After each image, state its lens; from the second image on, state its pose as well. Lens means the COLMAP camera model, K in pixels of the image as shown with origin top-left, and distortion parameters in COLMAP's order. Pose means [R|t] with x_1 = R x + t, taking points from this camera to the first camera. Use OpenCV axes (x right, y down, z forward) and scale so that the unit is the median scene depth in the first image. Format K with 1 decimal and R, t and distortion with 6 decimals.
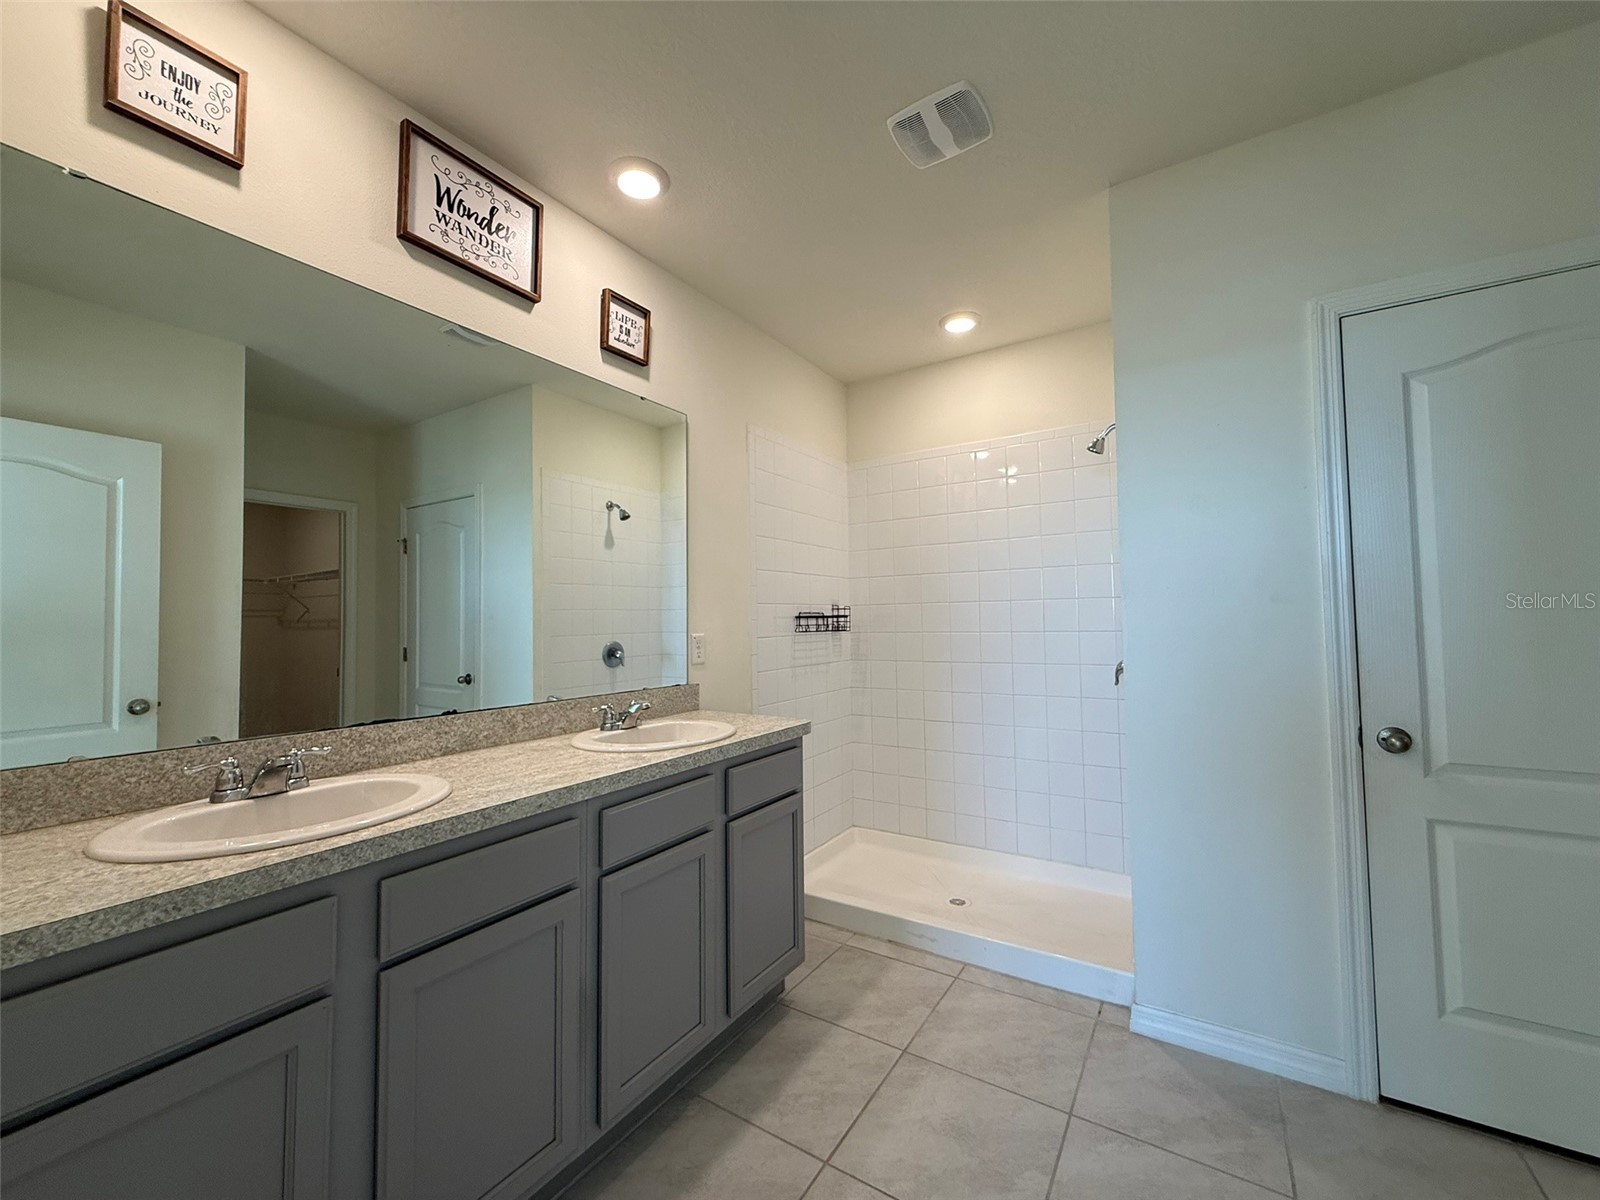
lens RADIAL K [[636.5, 0, 797.6], [0, 636.5, 597.3], [0, 0, 1]] dist [0.000024, 0.000435]
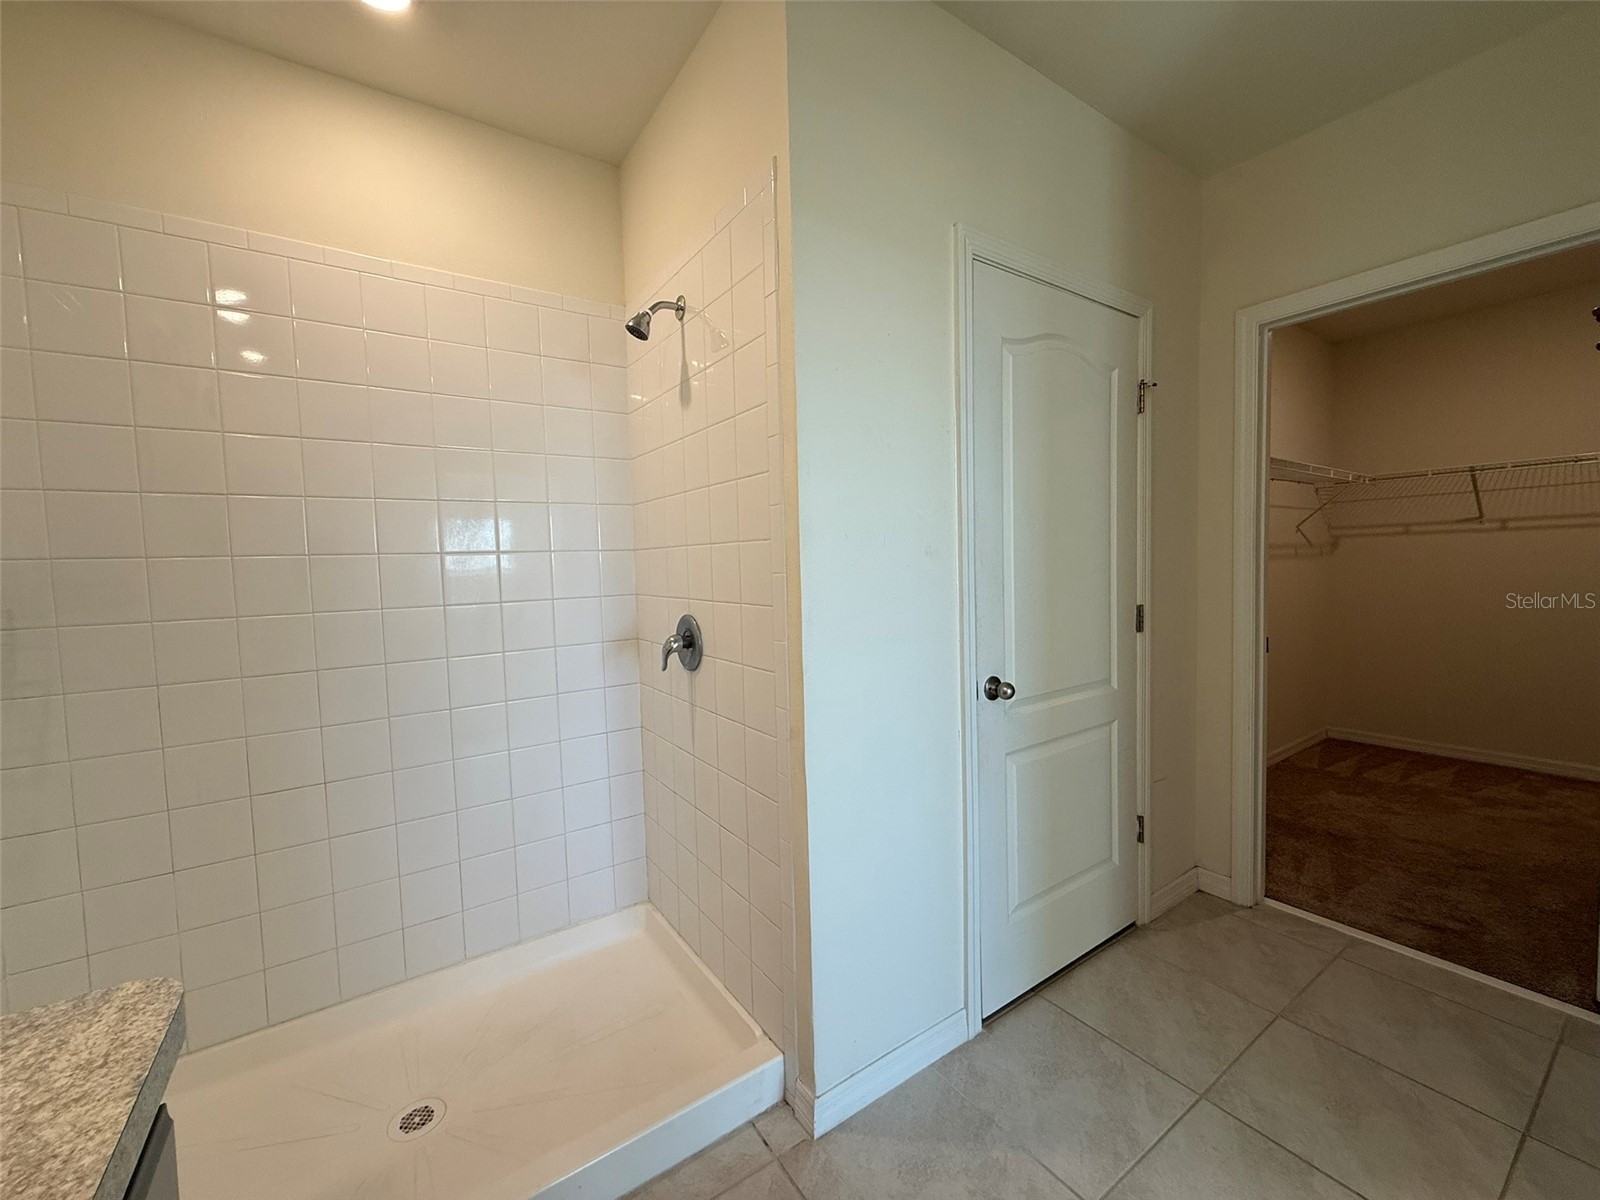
lens RADIAL K [[636.5, 0, 797.6], [0, 636.5, 597.3], [0, 0, 1]] dist [0.000024, 0.000435]
pose [[0.390870, -0.042835, 0.919449, -0.158098], [-0.012144, 0.998590, 0.051685, 0.022571], [-0.920366, -0.031368, 0.389799, 0.888314]]
